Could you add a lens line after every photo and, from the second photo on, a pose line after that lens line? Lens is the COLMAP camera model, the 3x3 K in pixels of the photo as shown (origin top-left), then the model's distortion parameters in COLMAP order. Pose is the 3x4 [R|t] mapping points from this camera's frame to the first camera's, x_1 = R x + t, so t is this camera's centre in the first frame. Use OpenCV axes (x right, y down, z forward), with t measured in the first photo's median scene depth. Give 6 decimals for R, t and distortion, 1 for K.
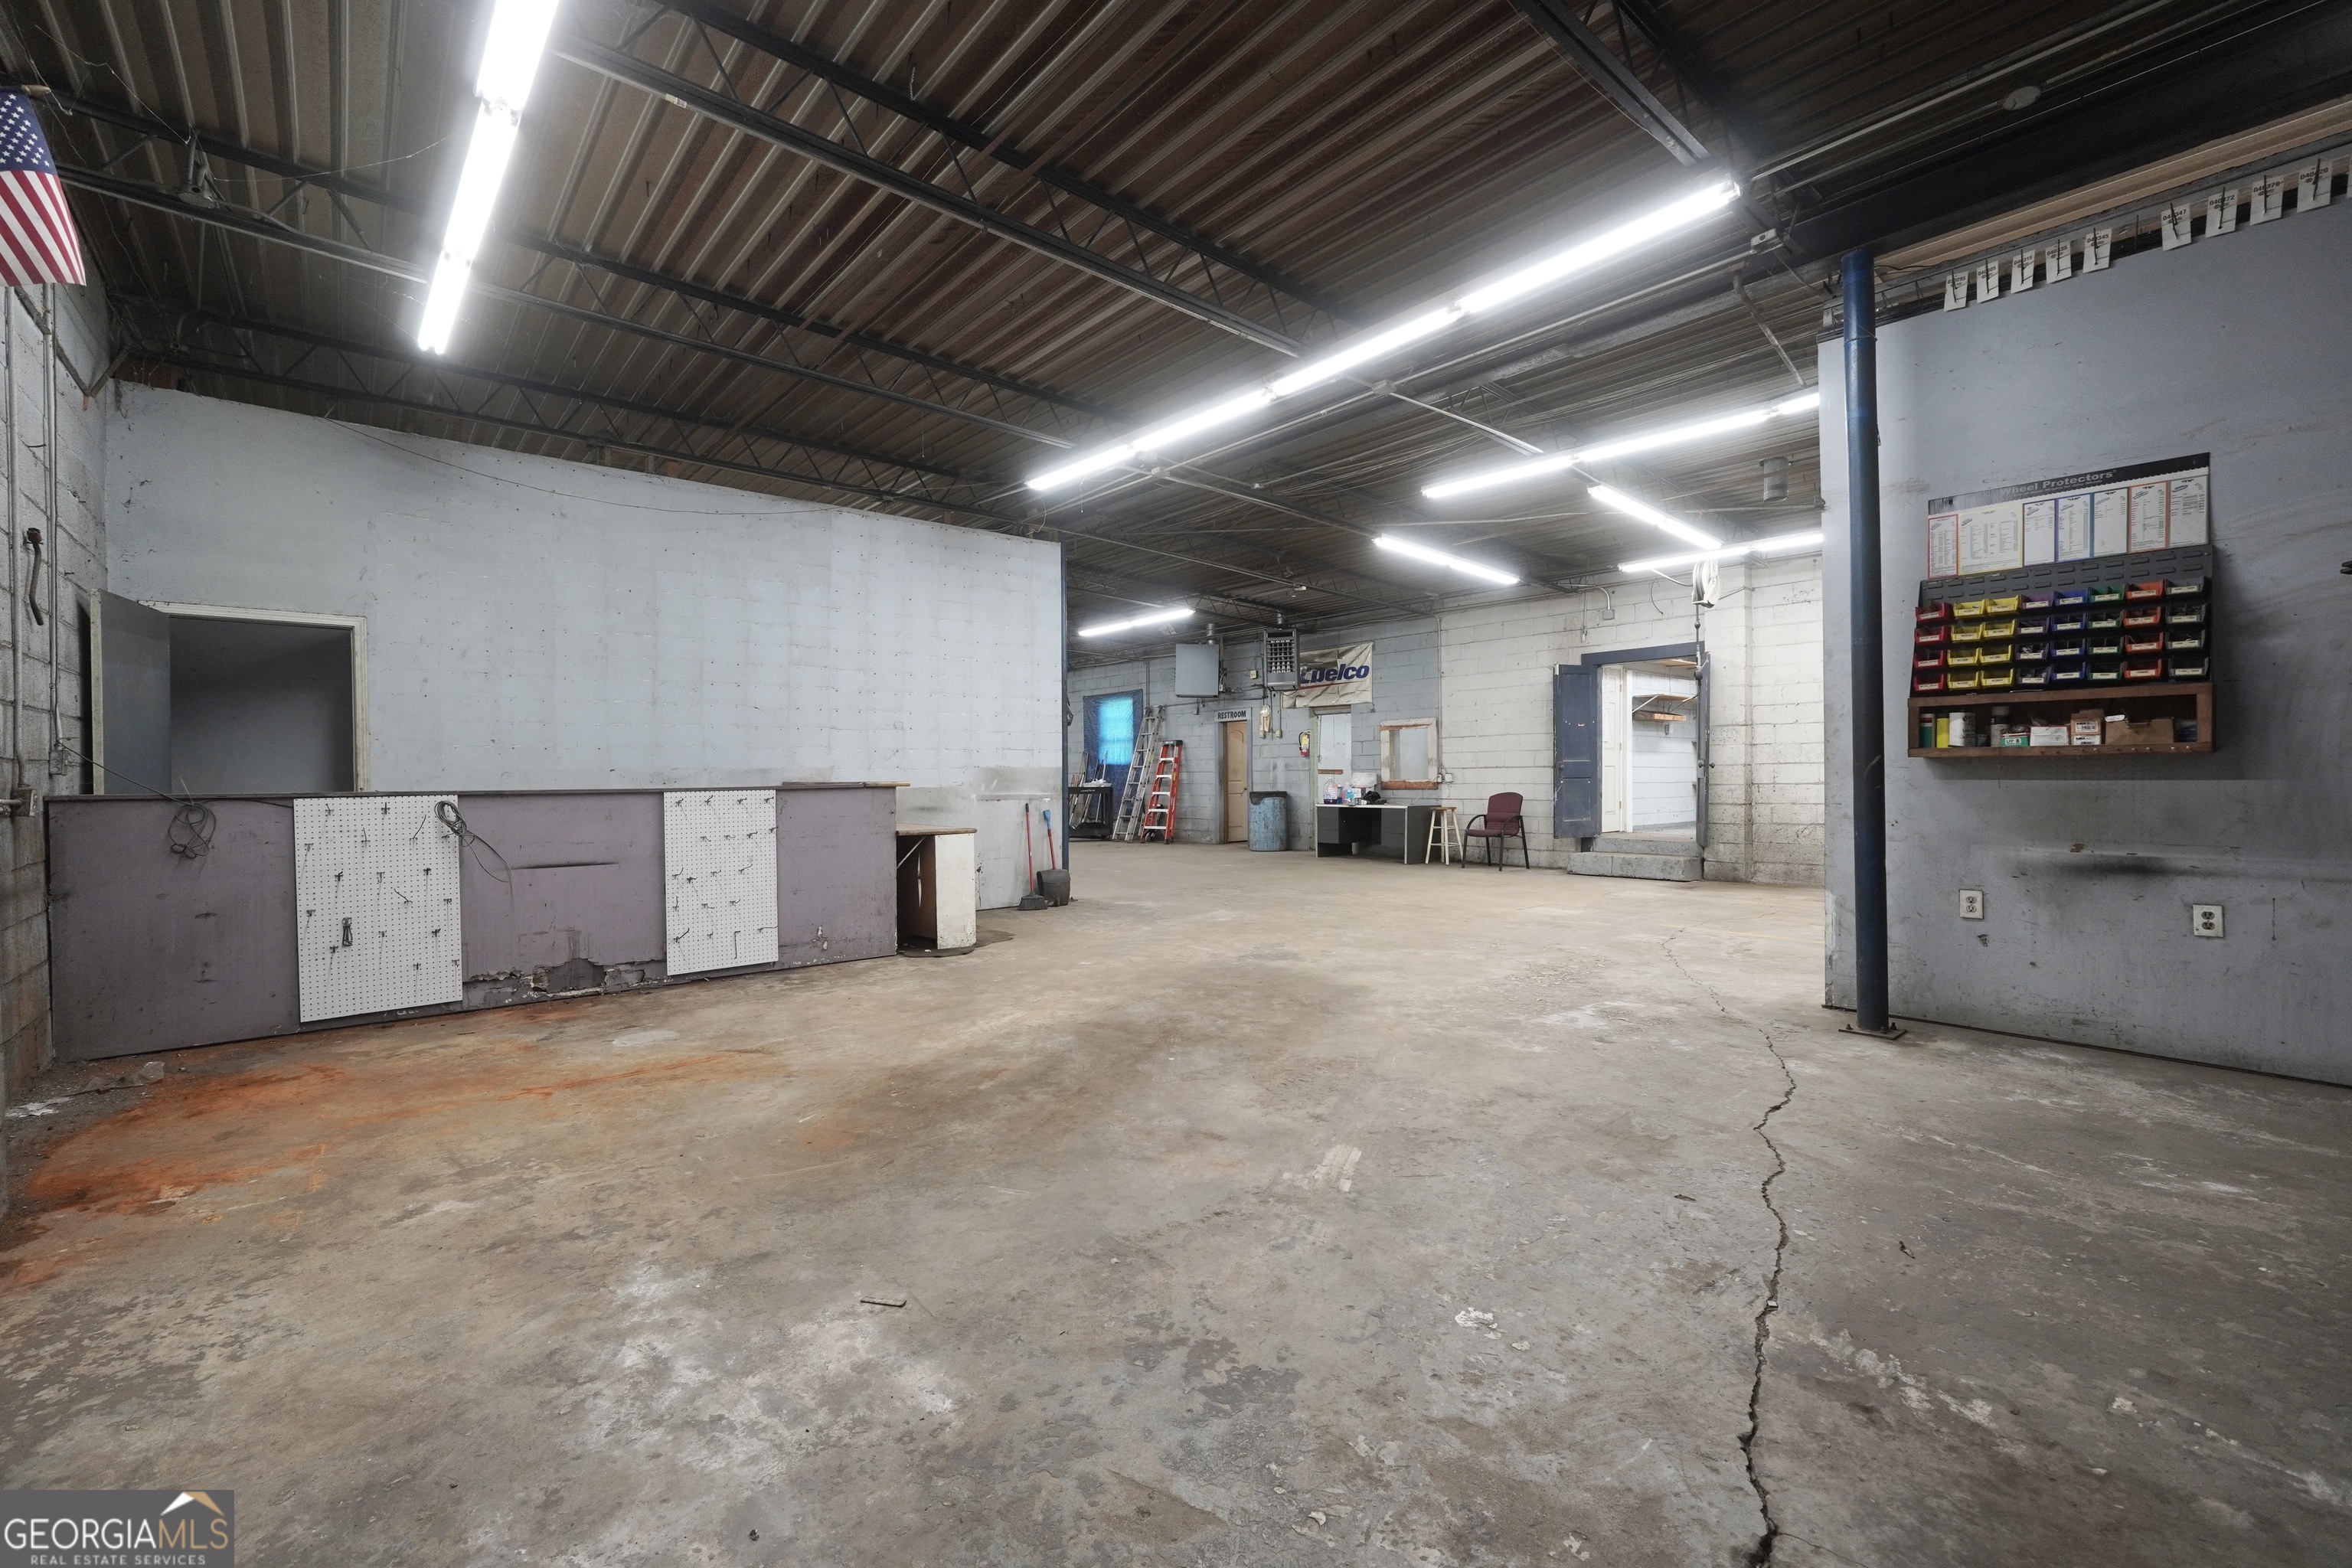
lens RADIAL K [[985.2, 0, 1168.4], [0, 985.2, 780.9], [0, 0, 1]] dist [-0.017694, 0.005971]
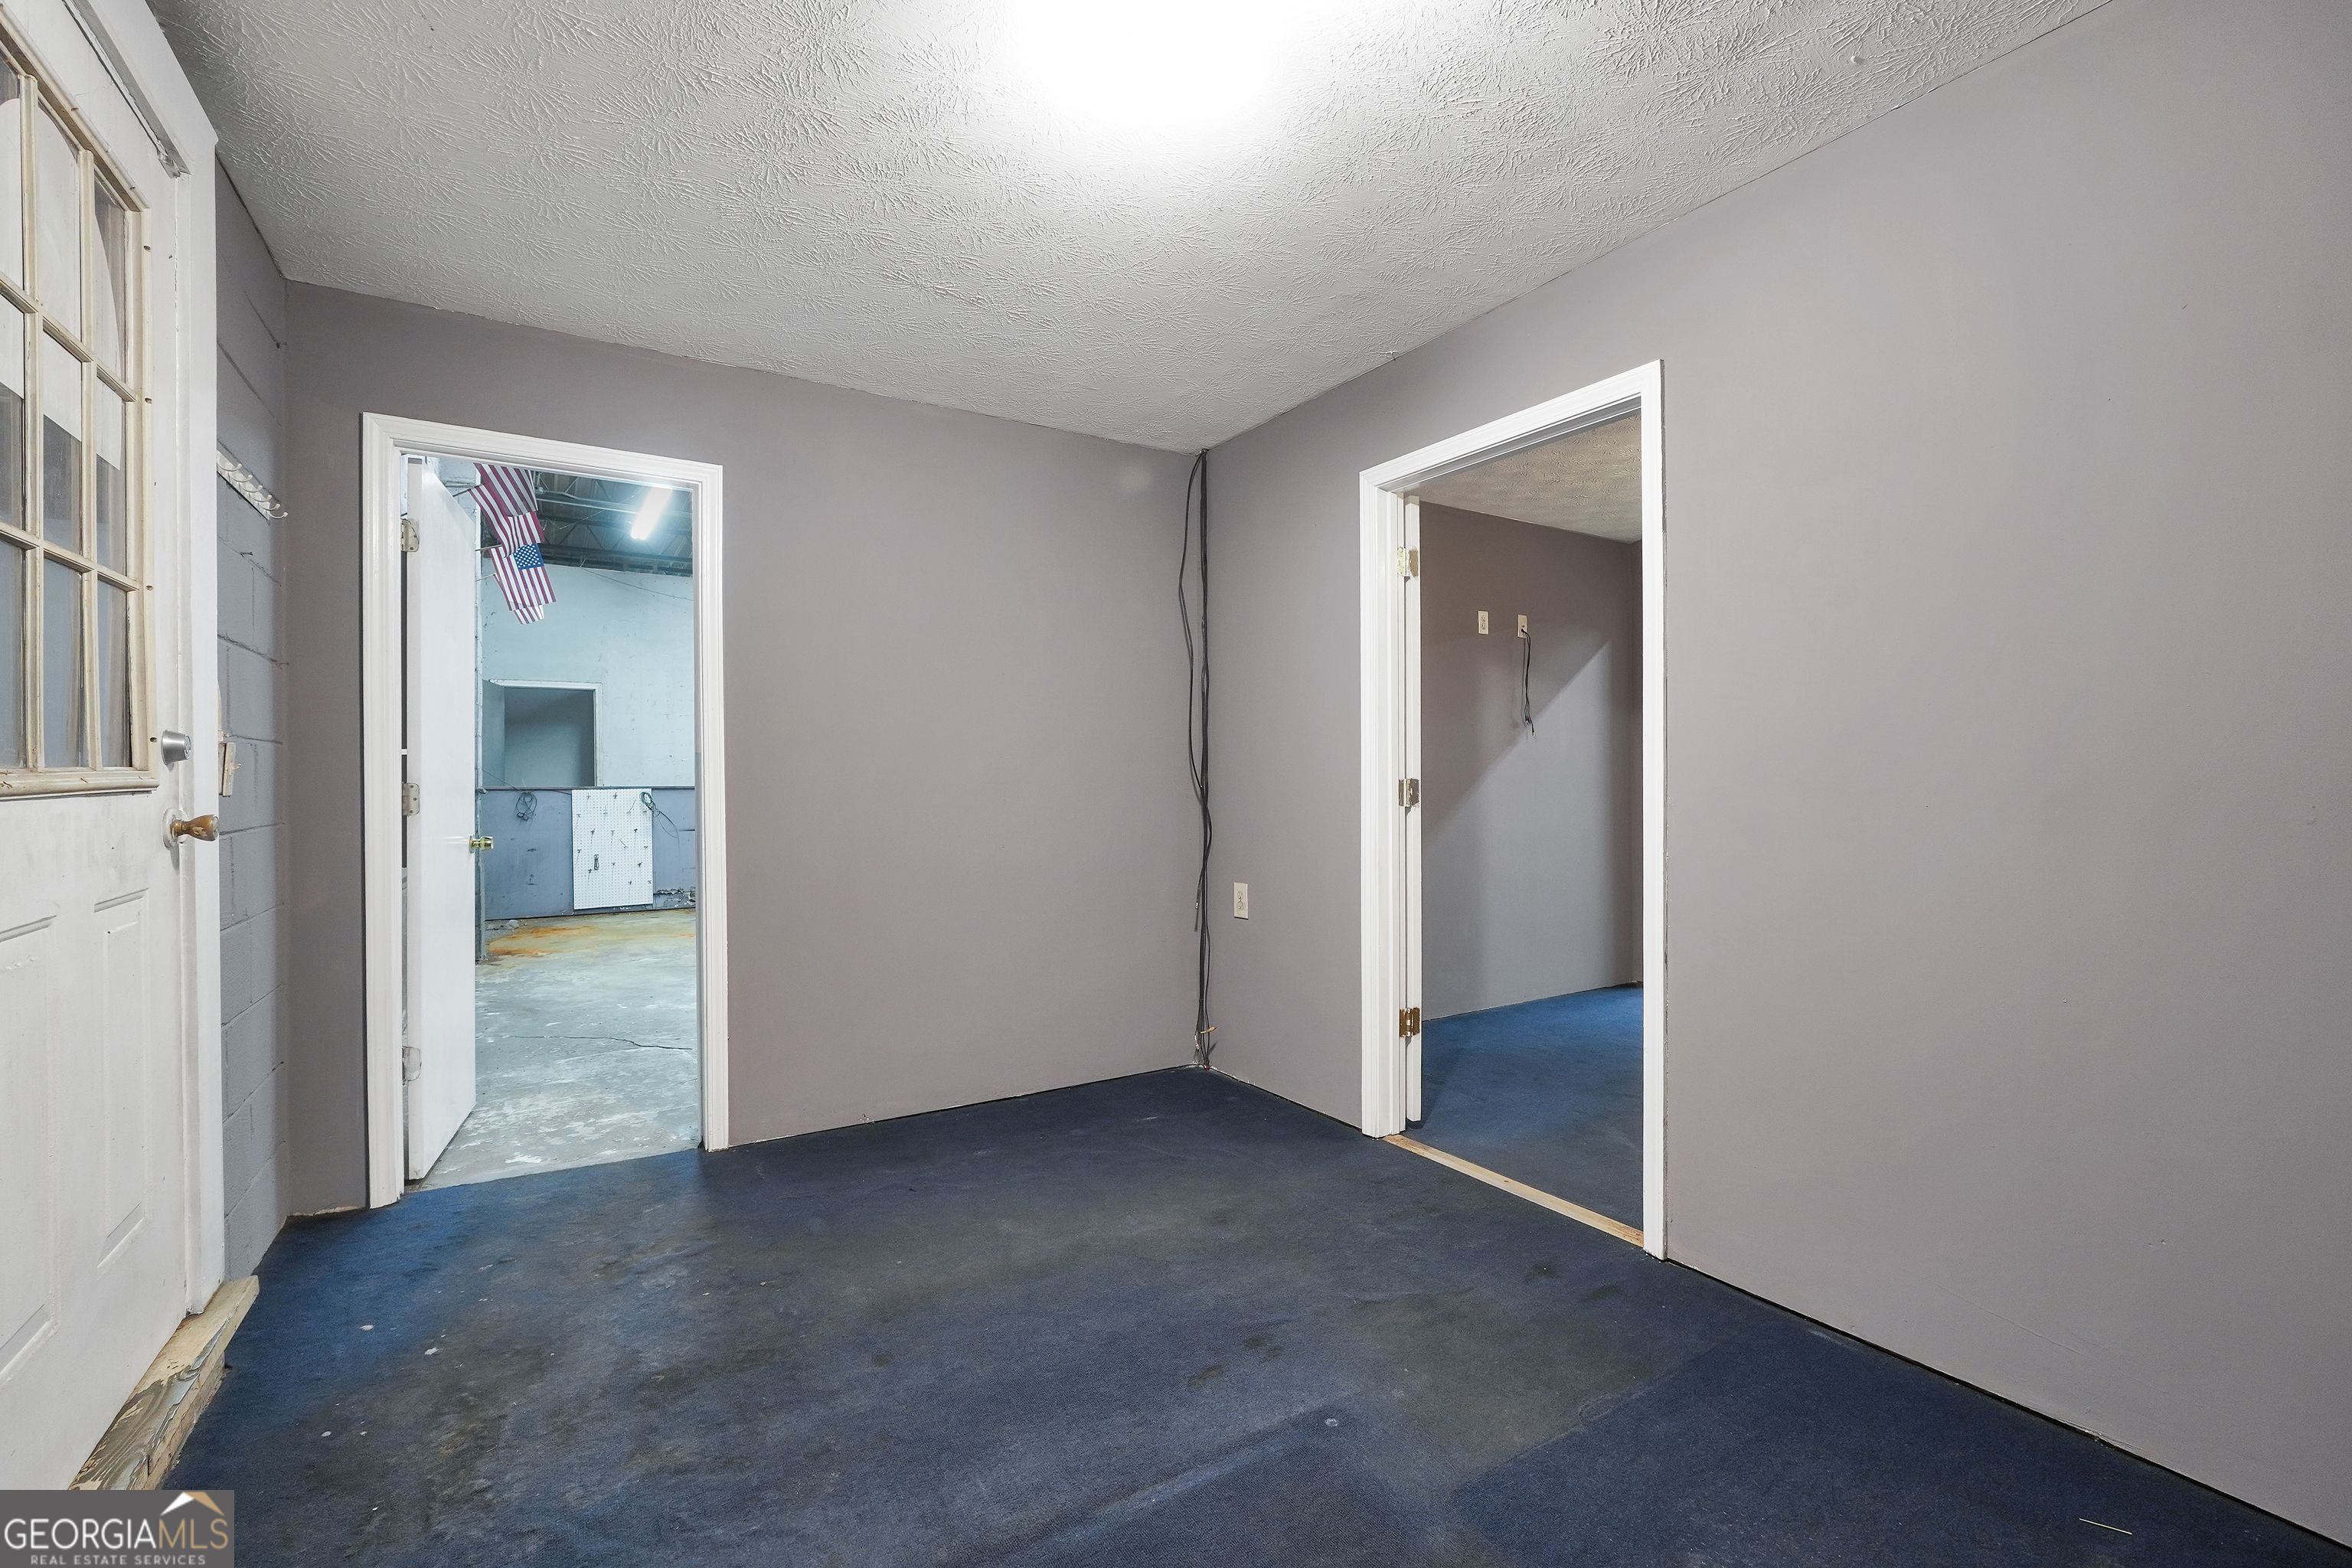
lens RADIAL K [[985.2, 0, 1167.9], [0, 985.2, 784.9], [0, 0, 1]] dist [-0.017694, 0.005971]
pose [[0.989660, 0.006716, -0.143275, 0.484274], [-0.005648, 0.999953, 0.007862, -0.011988], [0.143321, -0.006971, 0.989652, -0.665769]]
